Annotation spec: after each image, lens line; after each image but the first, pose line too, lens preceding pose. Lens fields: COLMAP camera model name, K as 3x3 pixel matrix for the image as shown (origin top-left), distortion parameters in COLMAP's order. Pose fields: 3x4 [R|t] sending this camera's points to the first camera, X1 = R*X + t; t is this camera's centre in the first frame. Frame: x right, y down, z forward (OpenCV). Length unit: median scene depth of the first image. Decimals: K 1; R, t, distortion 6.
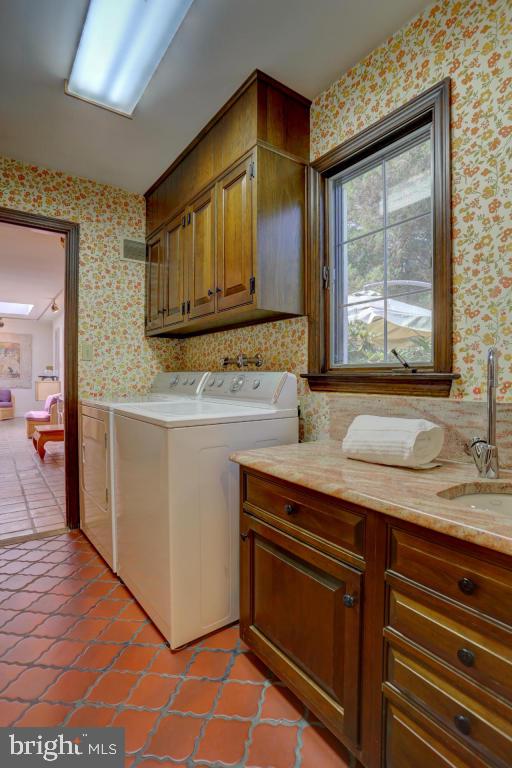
lens RADIAL K [[378.8, 0, 254.9], [0, 378.8, 379.7], [0, 0, 1]] dist [-0.051385, 0.012673]
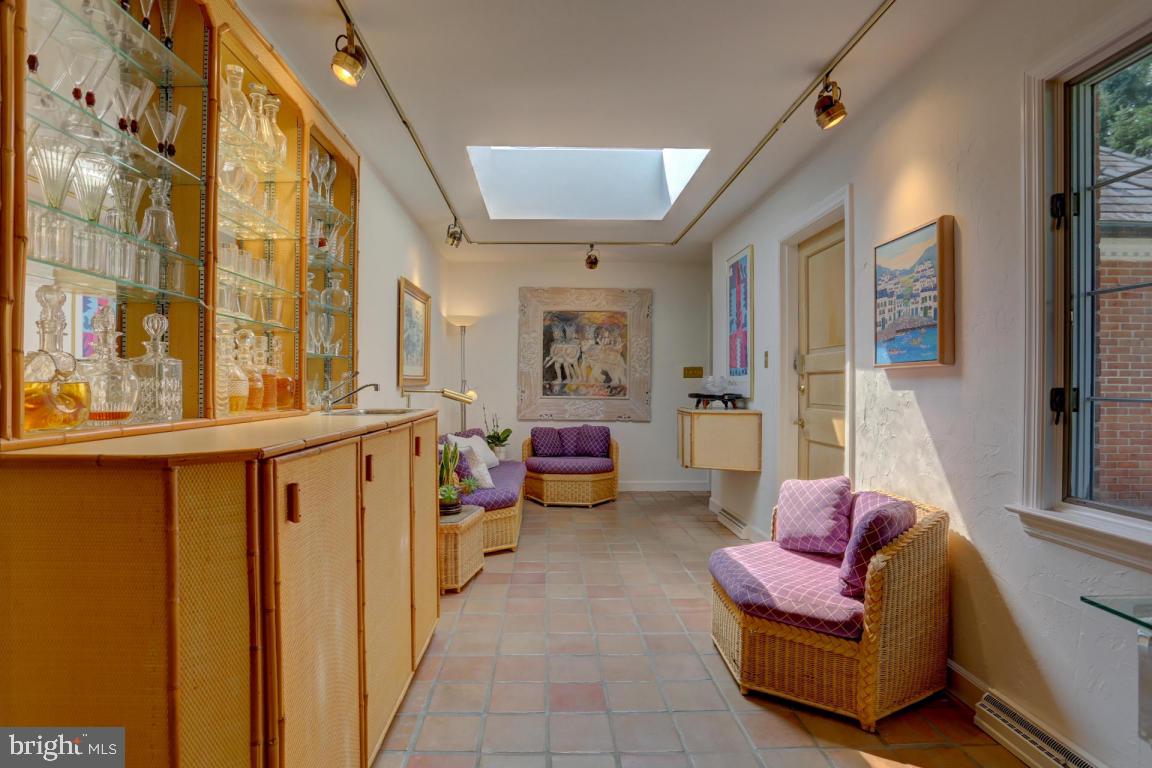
lens RADIAL K [[568.2, 0, 574.2], [0, 568.2, 386.2], [0, 0, 1]] dist [-0.051385, 0.012673]
pose [[0.838014, 0.002743, -0.545641, -0.342871], [-0.006674, 0.999964, -0.005222, -0.012502], [0.545607, 0.008017, 0.838003, 0.449628]]
